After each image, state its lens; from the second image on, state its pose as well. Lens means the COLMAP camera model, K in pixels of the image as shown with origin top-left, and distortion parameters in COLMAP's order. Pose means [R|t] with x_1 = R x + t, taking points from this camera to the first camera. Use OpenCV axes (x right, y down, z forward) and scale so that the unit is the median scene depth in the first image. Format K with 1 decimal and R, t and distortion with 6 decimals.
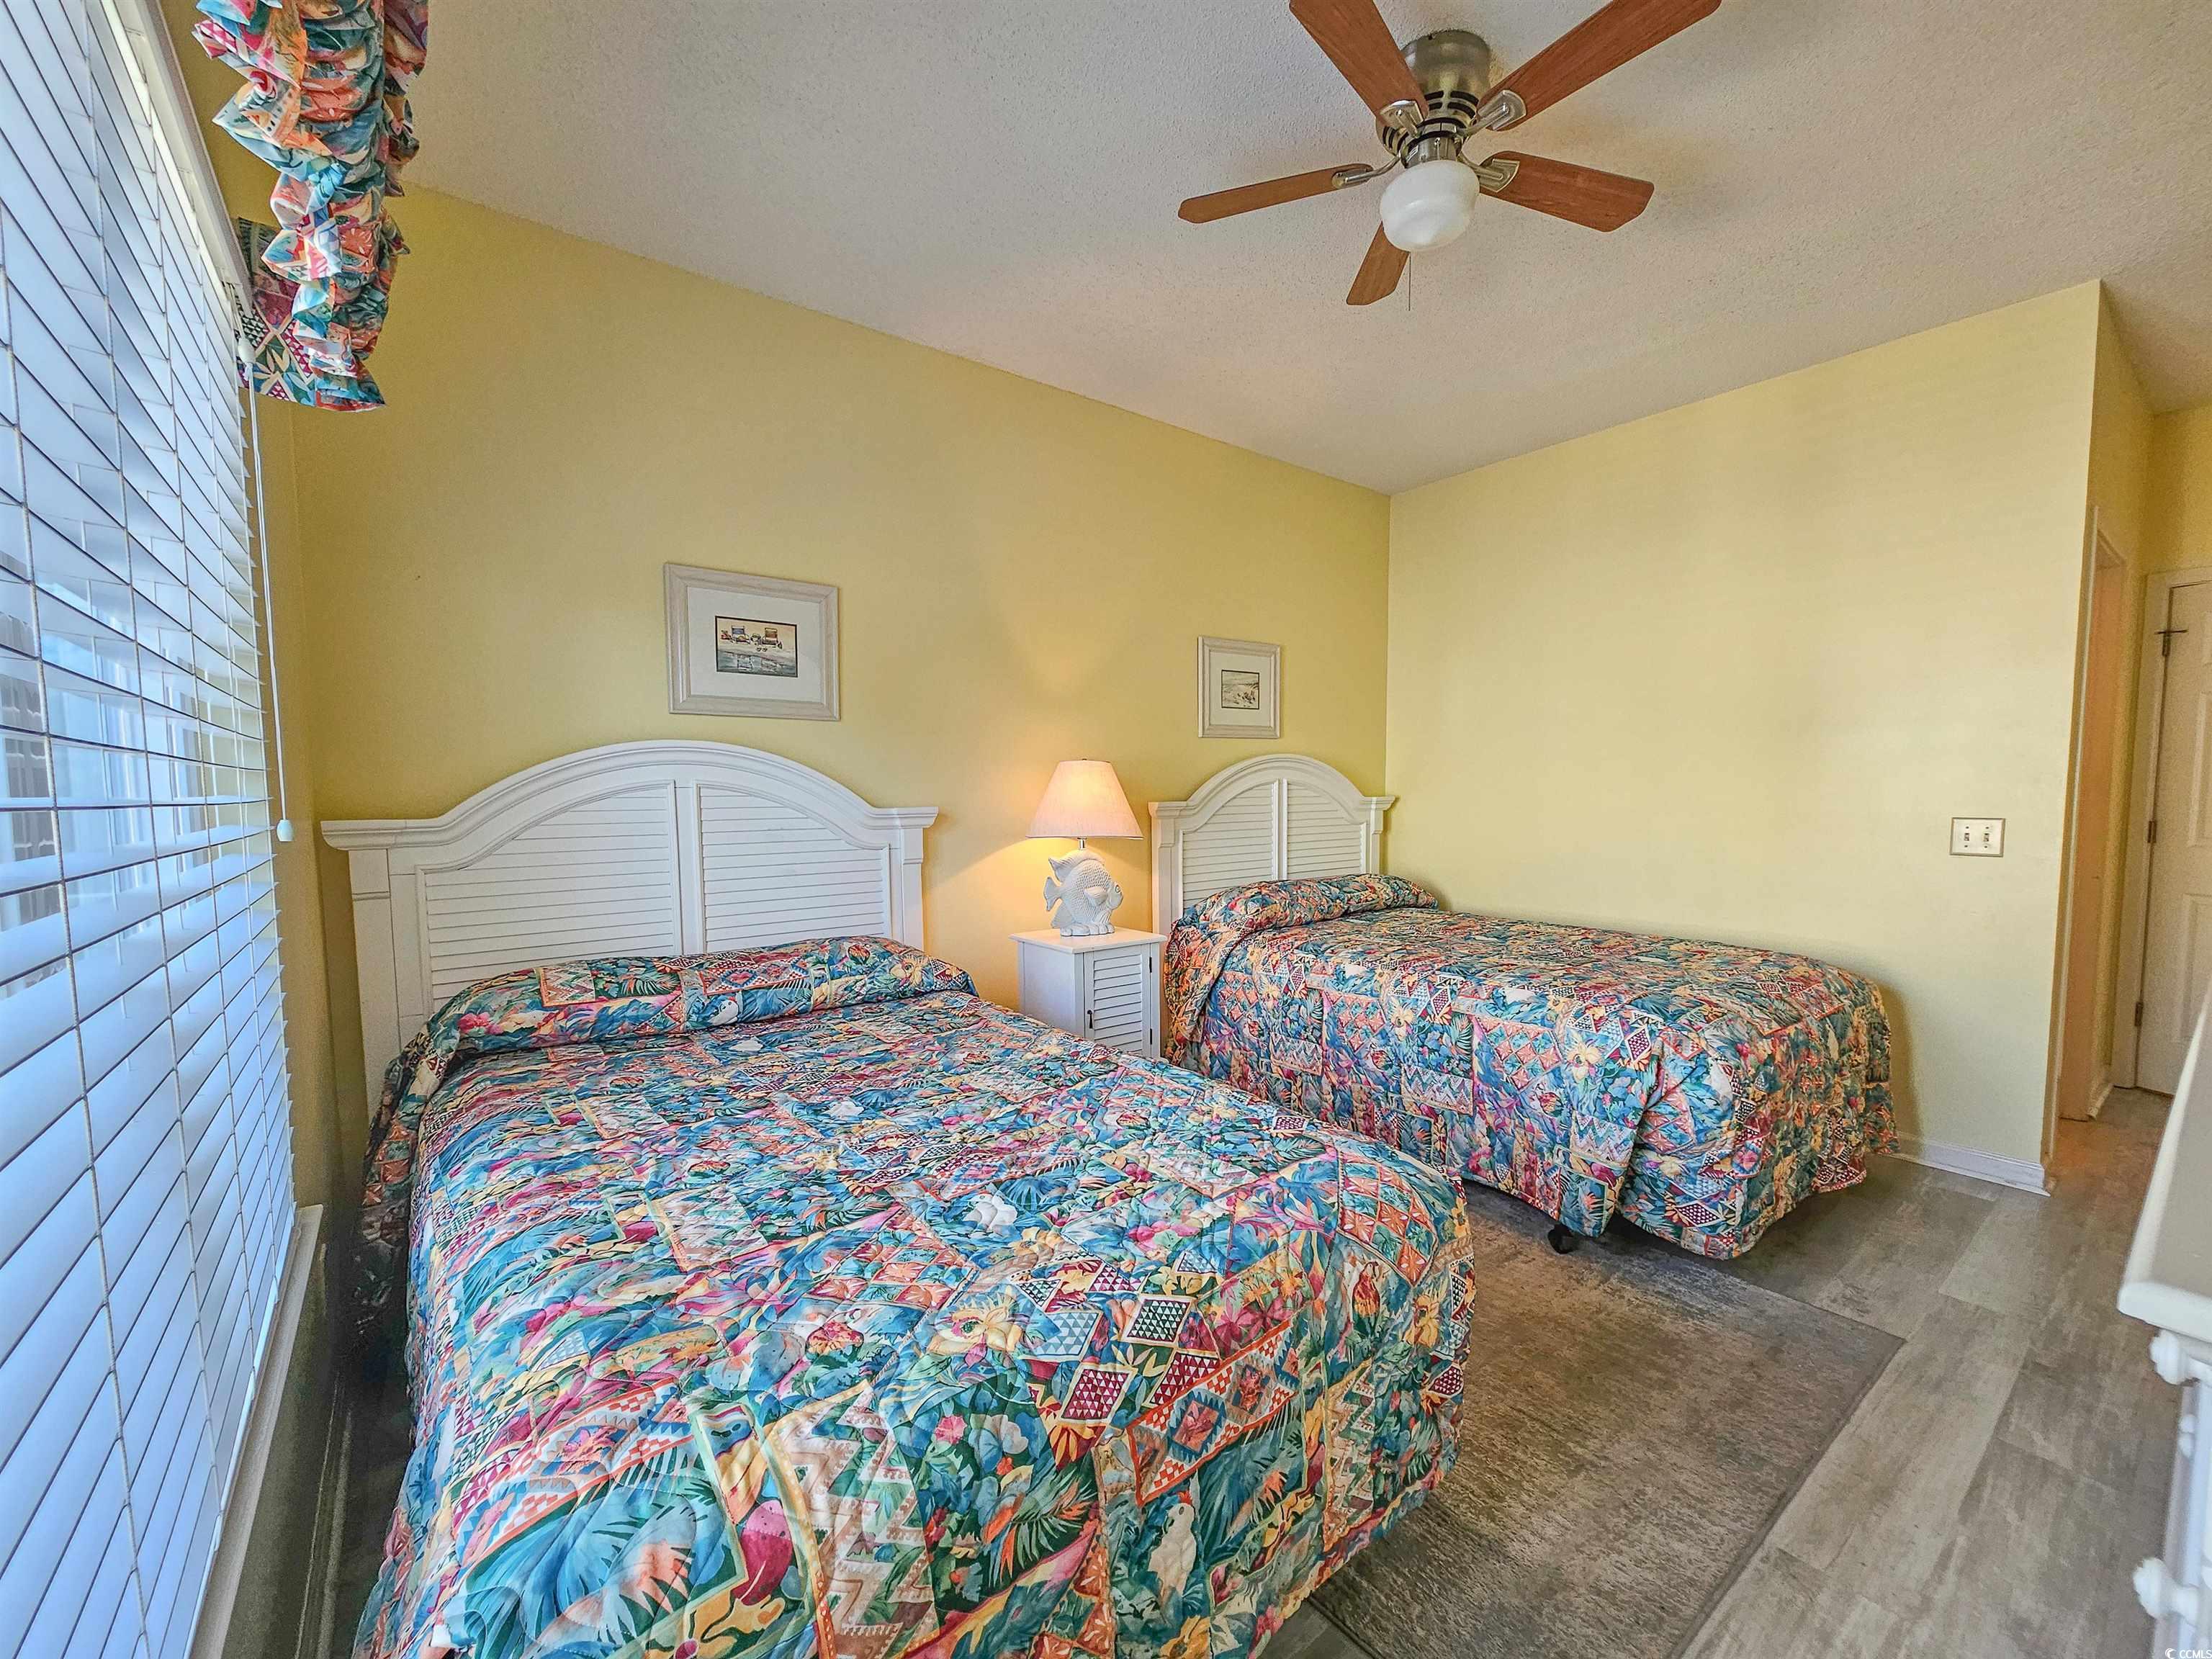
lens RADIAL K [[902.7, 0, 1111.1], [0, 902.7, 845.2], [0, 0, 1]] dist [-0.004359, -0.000511]
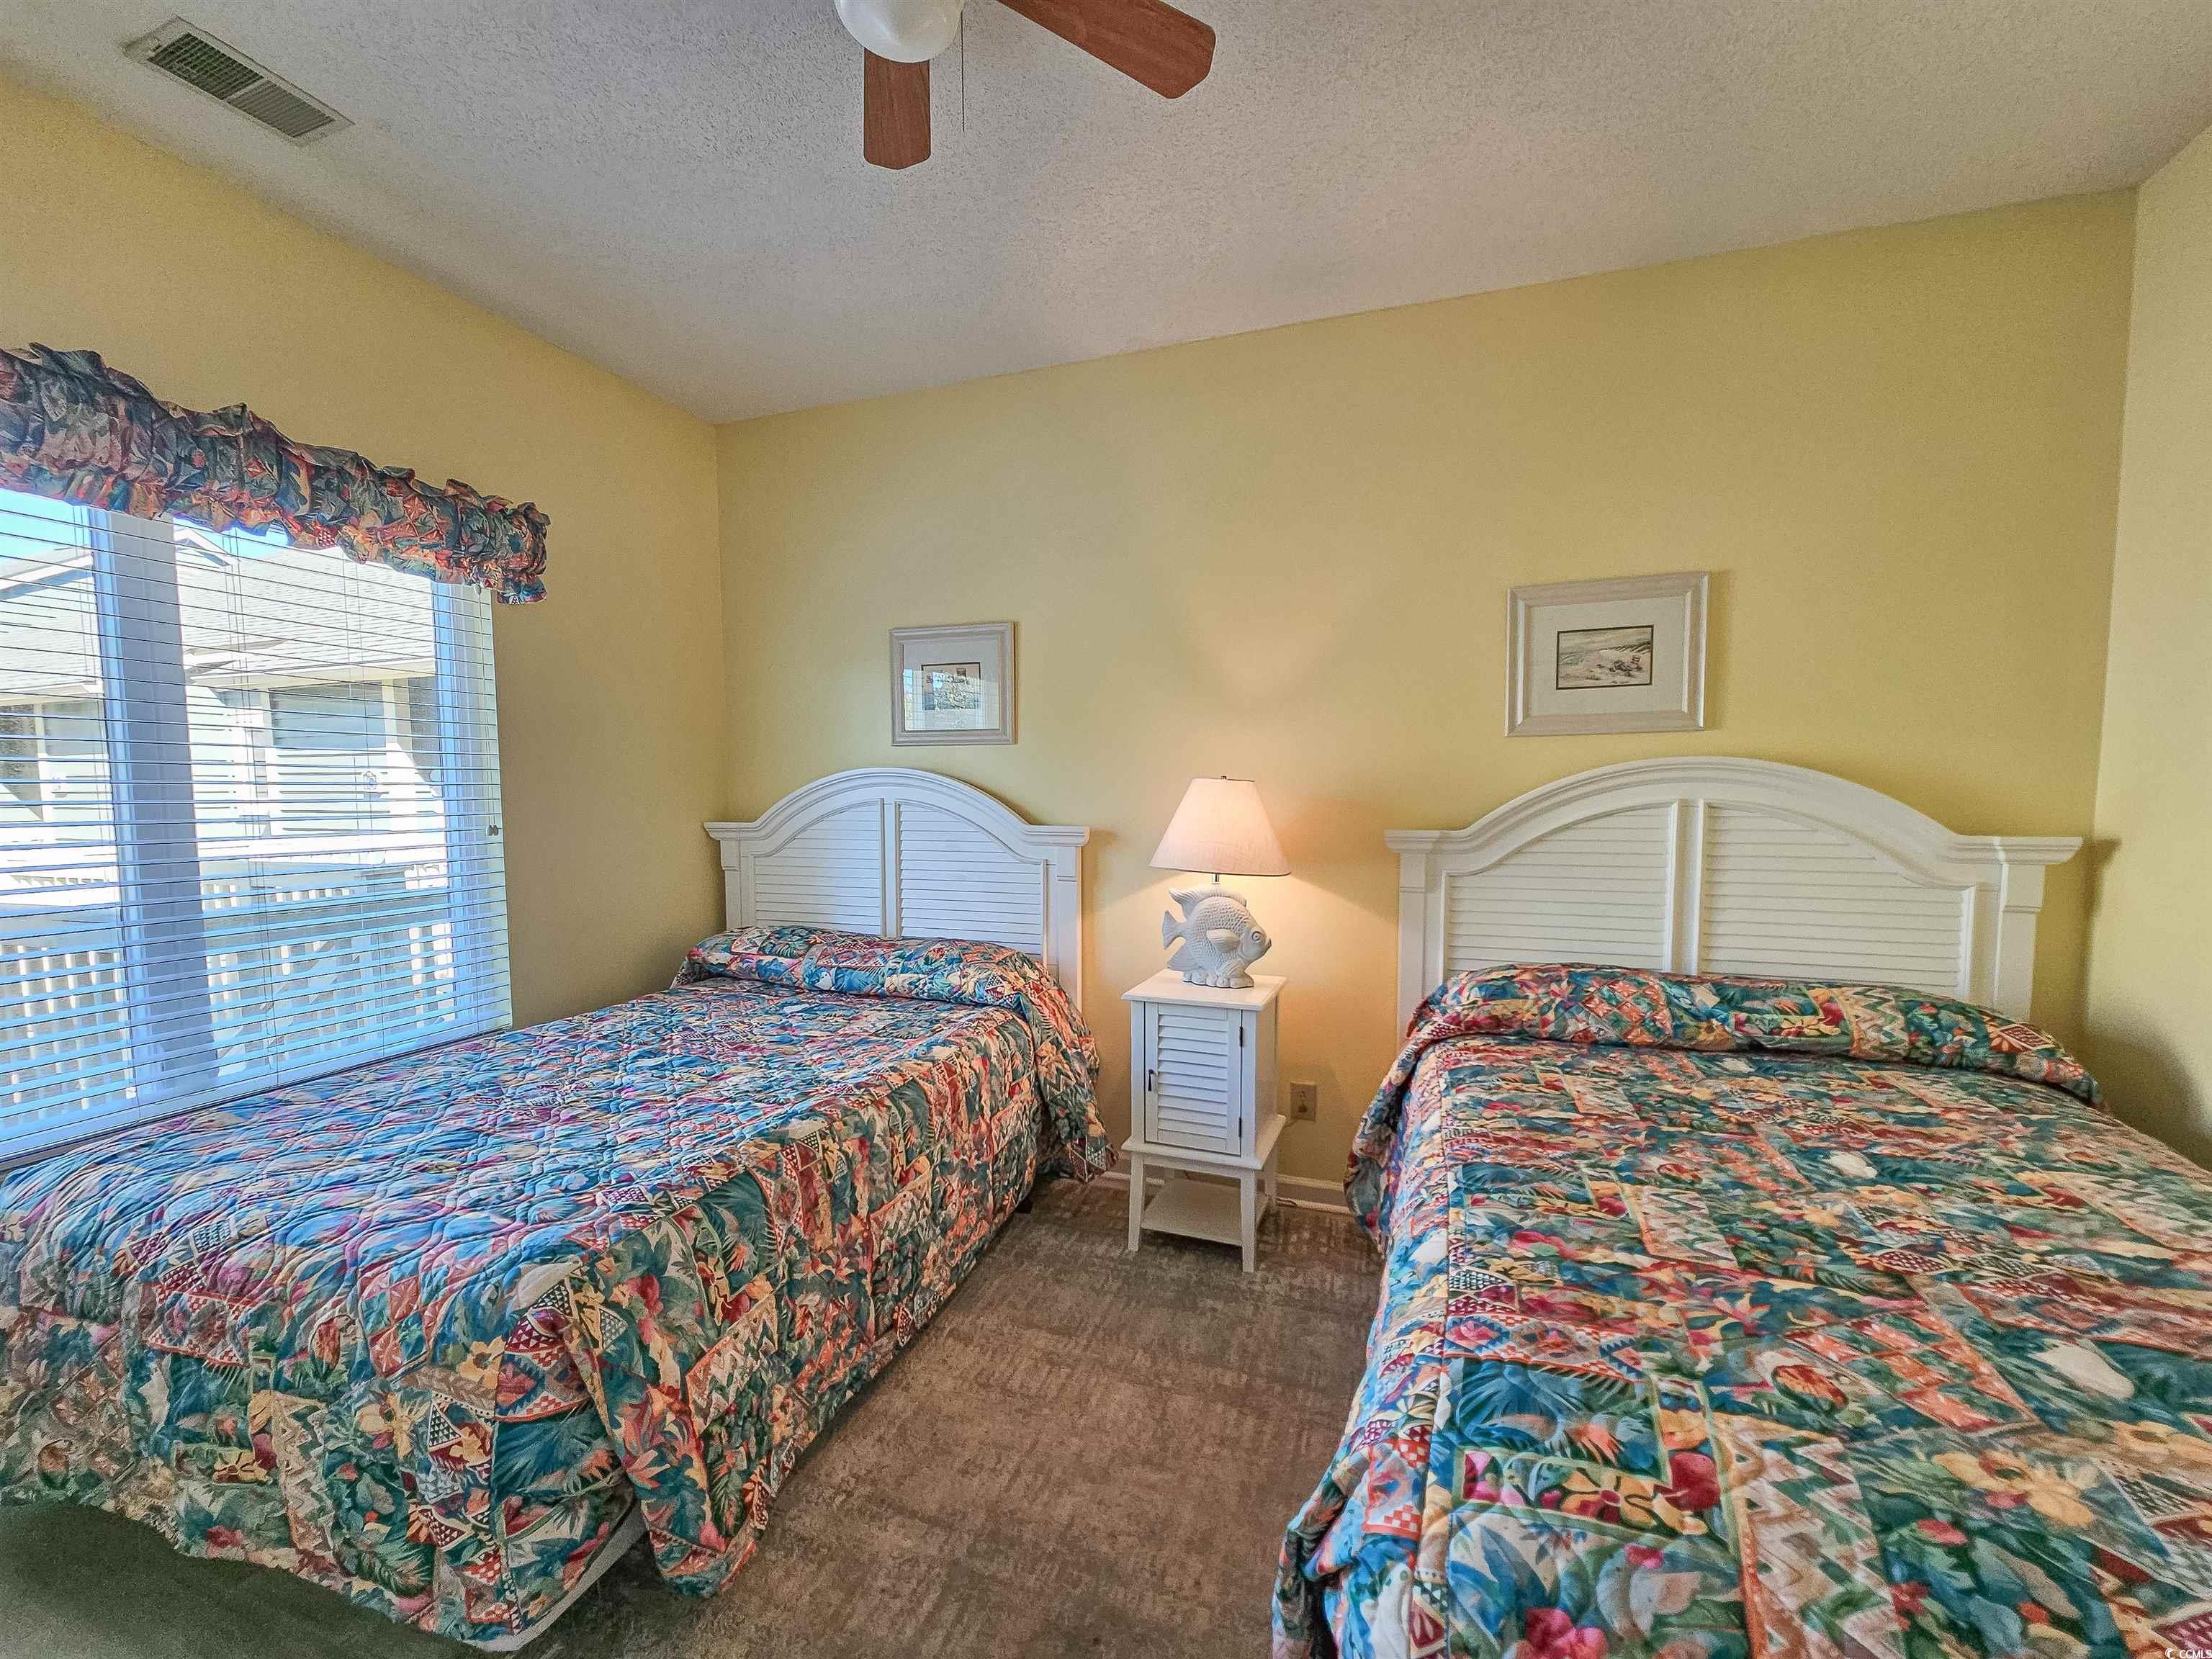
lens RADIAL K [[878.1, 0, 1156.3], [0, 878.1, 857.8], [0, 0, 1]] dist [-0.029831, -0.000006]
pose [[0.542961, 0.071136, -0.836739, 0.709286], [-0.055411, 0.997269, 0.048827, -0.063732], [0.837927, 0.019854, 0.545420, 0.583701]]
